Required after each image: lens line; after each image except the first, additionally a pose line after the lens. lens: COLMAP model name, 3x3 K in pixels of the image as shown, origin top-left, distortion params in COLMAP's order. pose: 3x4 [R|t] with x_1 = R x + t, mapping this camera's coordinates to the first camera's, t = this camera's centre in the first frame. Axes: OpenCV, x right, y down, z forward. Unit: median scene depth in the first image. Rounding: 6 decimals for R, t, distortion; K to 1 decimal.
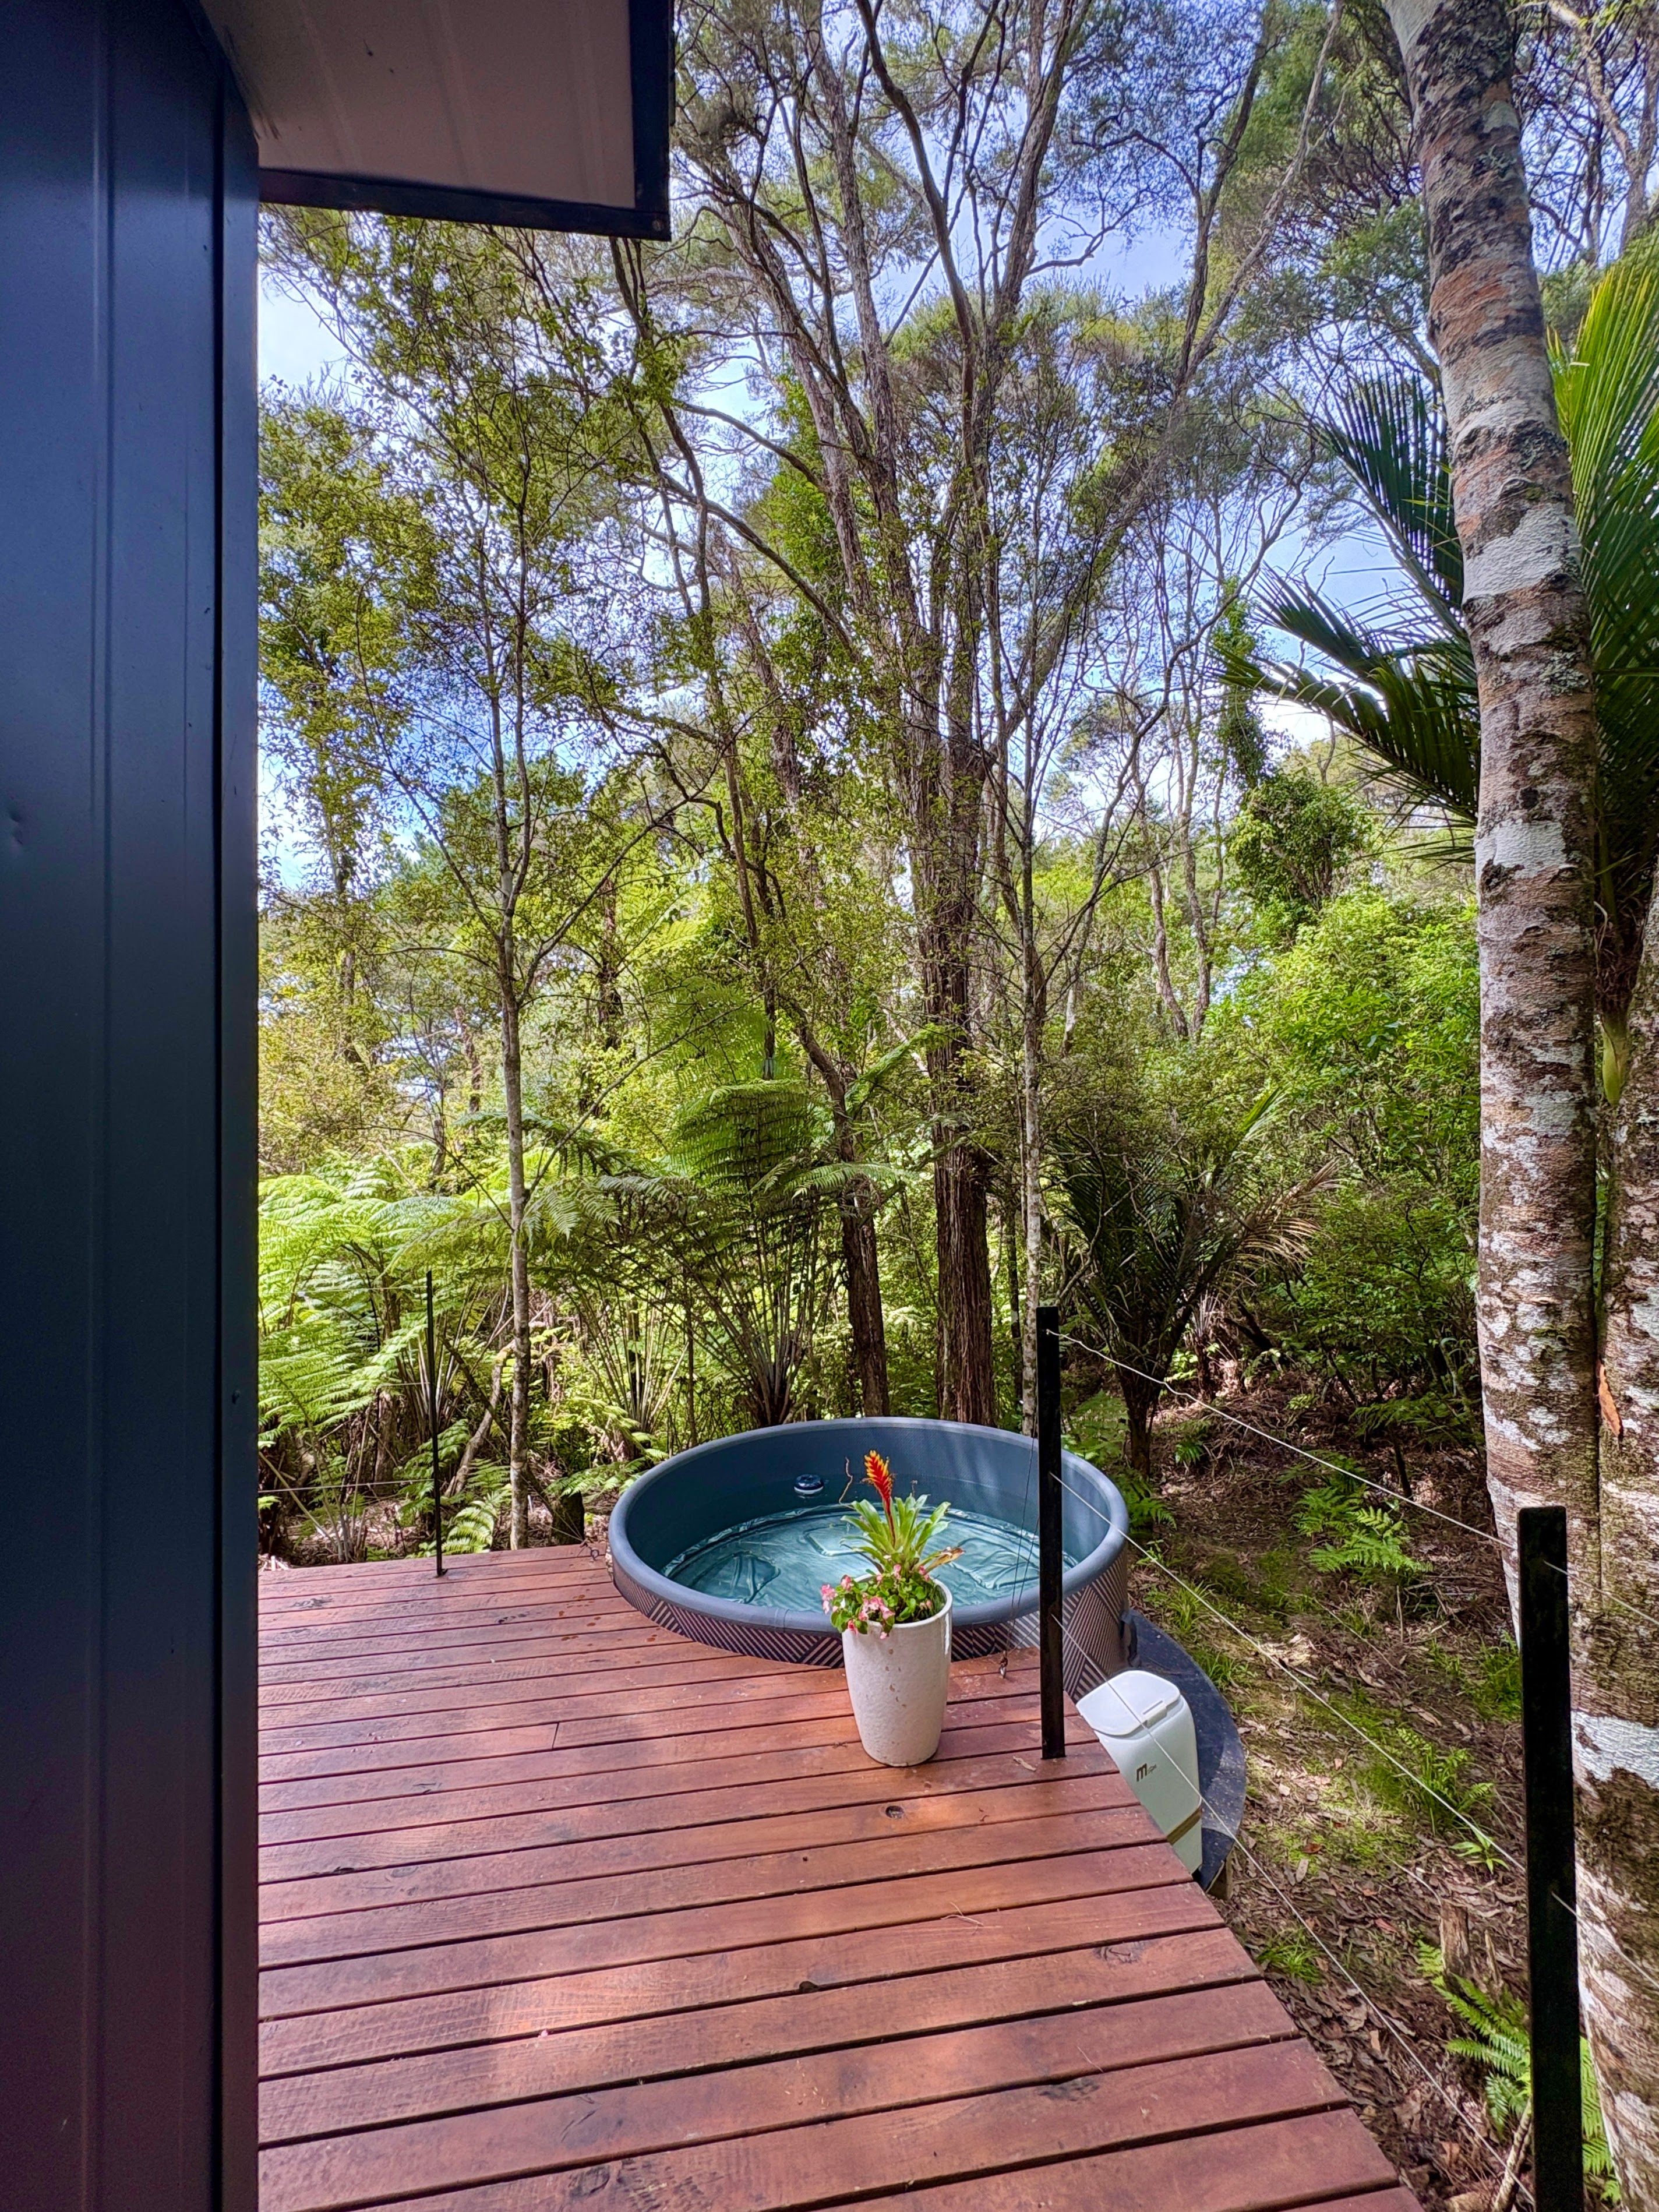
lens RADIAL K [[876.1, 0, 792.1], [0, 876.1, 1095.8], [0, 0, 1]] dist [0.002182, 0.000267]
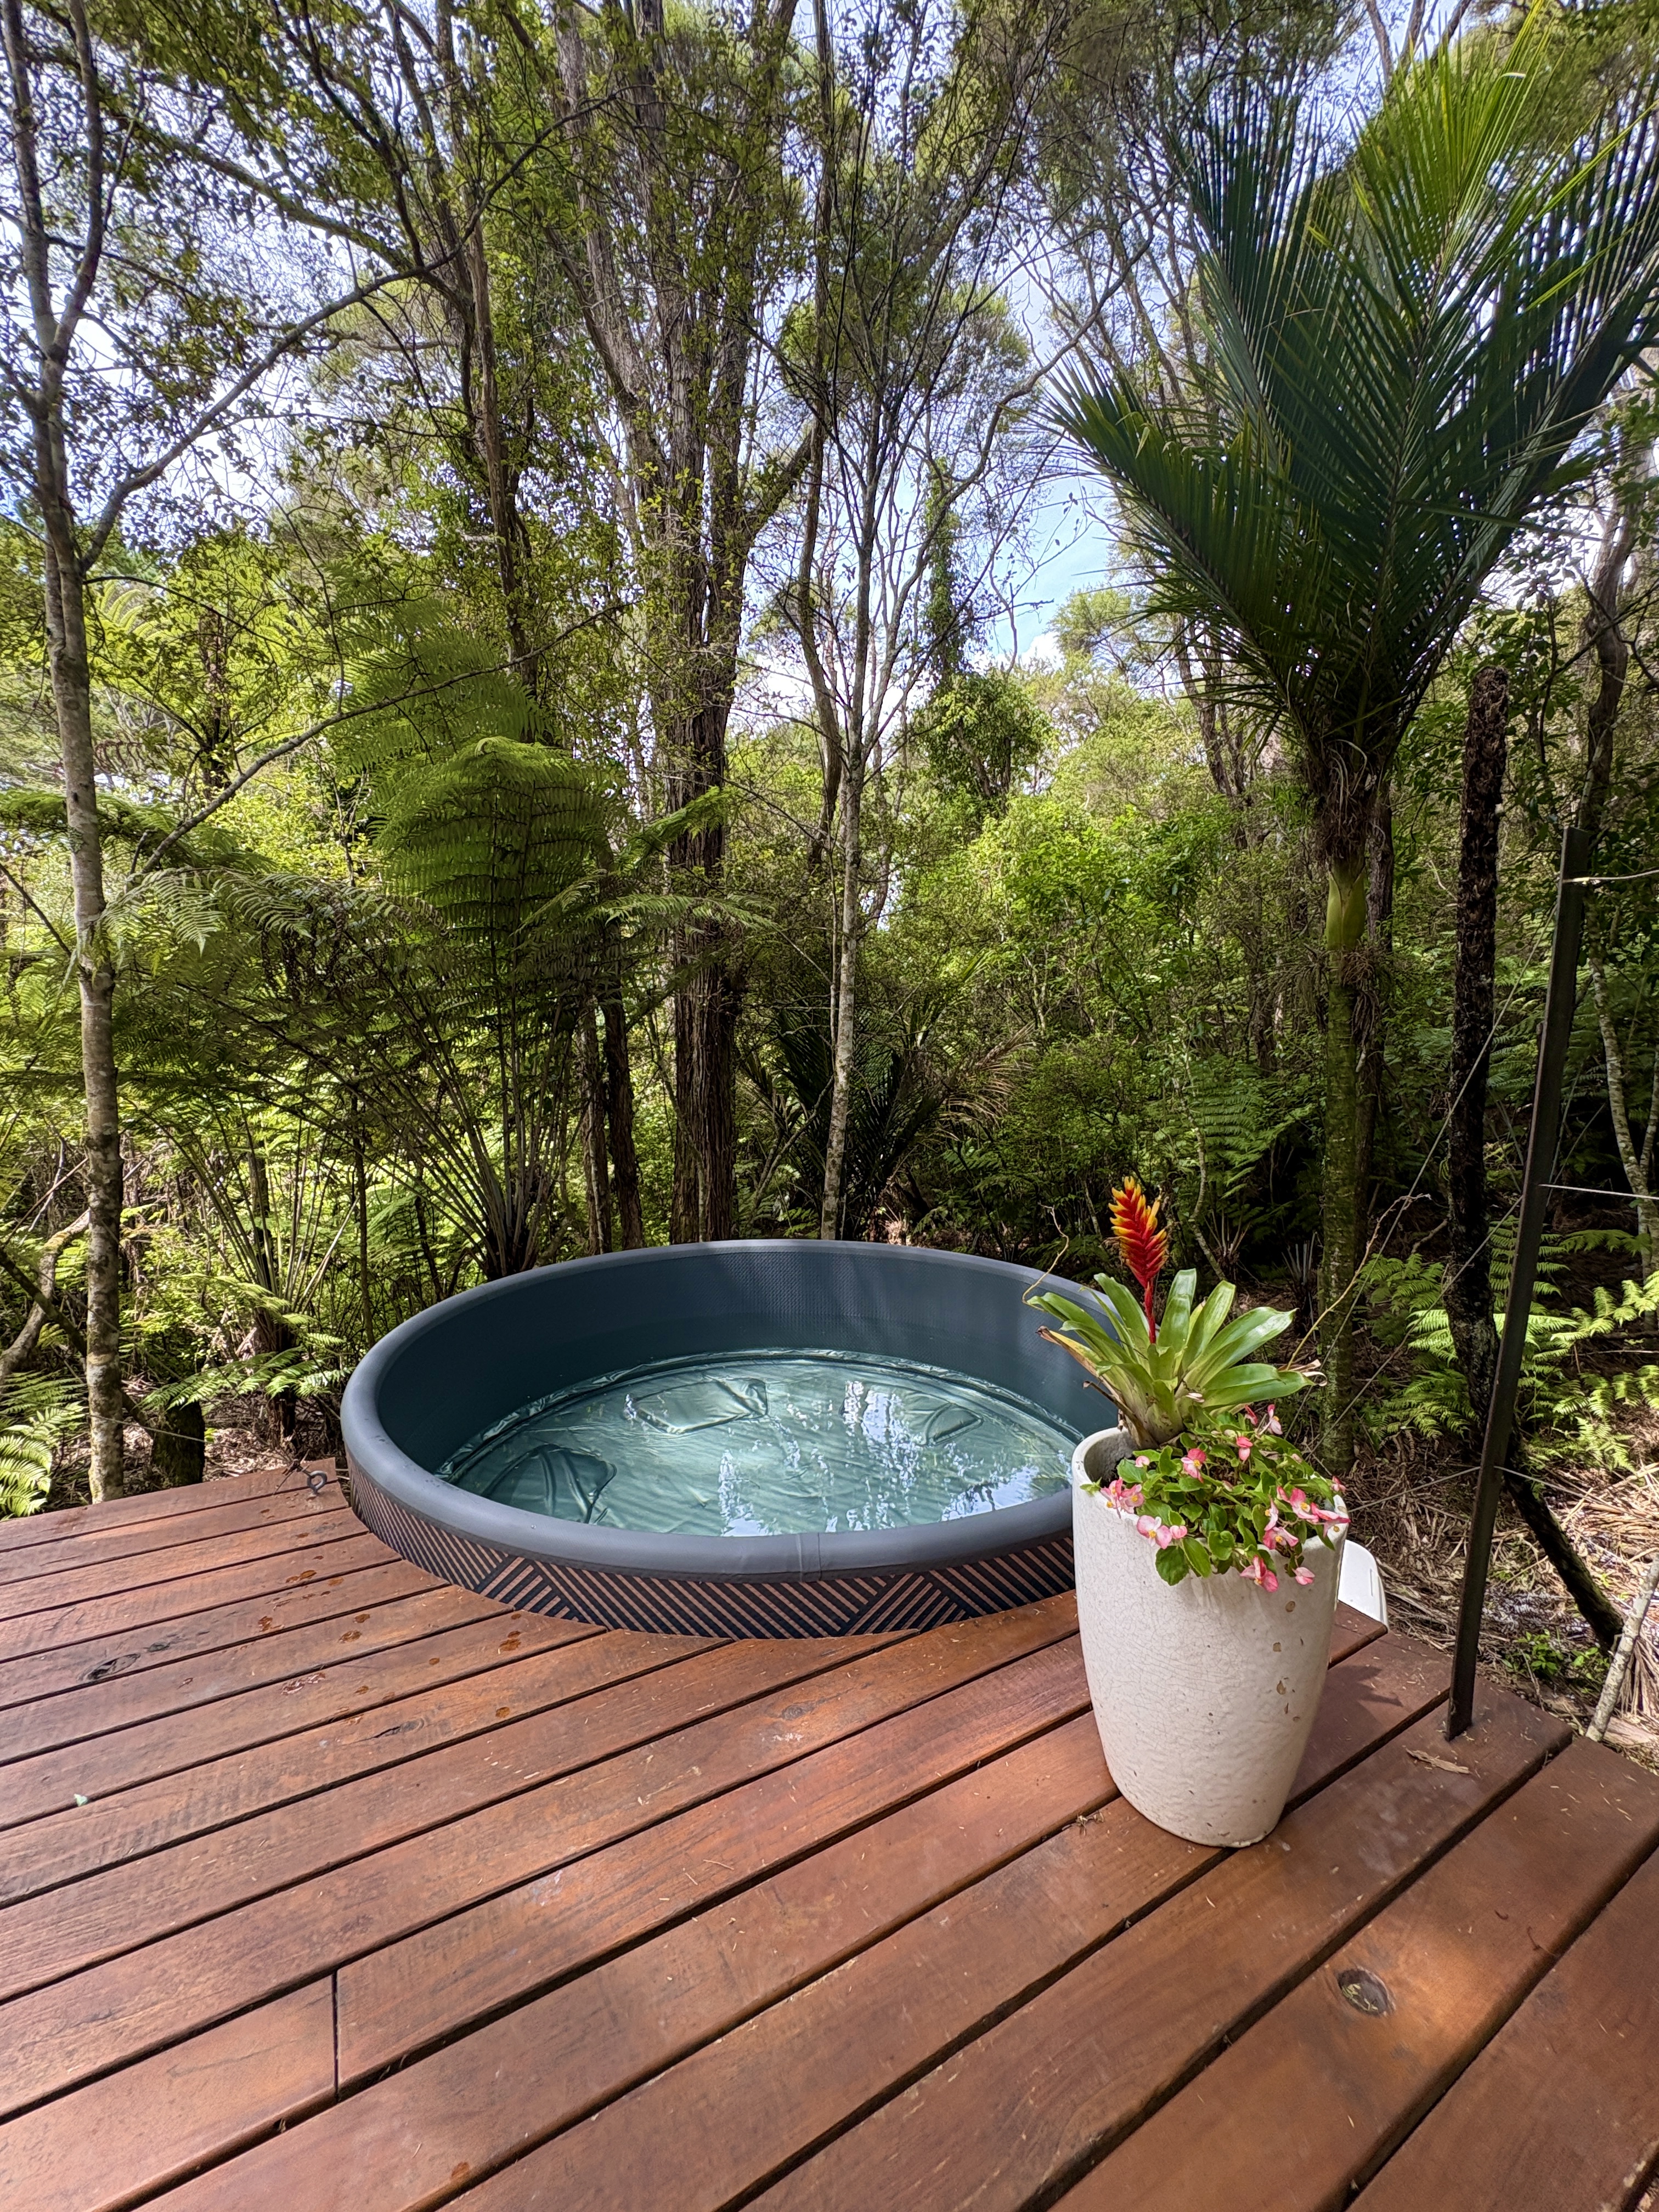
lens RADIAL K [[876.1, 0, 792.1], [0, 876.1, 1095.8], [0, 0, 1]] dist [0.002182, 0.000267]
pose [[0.926059, 0.017894, 0.376953, -0.058344], [-0.064358, 0.991731, 0.111030, 0.081413], [-0.371850, -0.127081, 0.919553, 0.165071]]
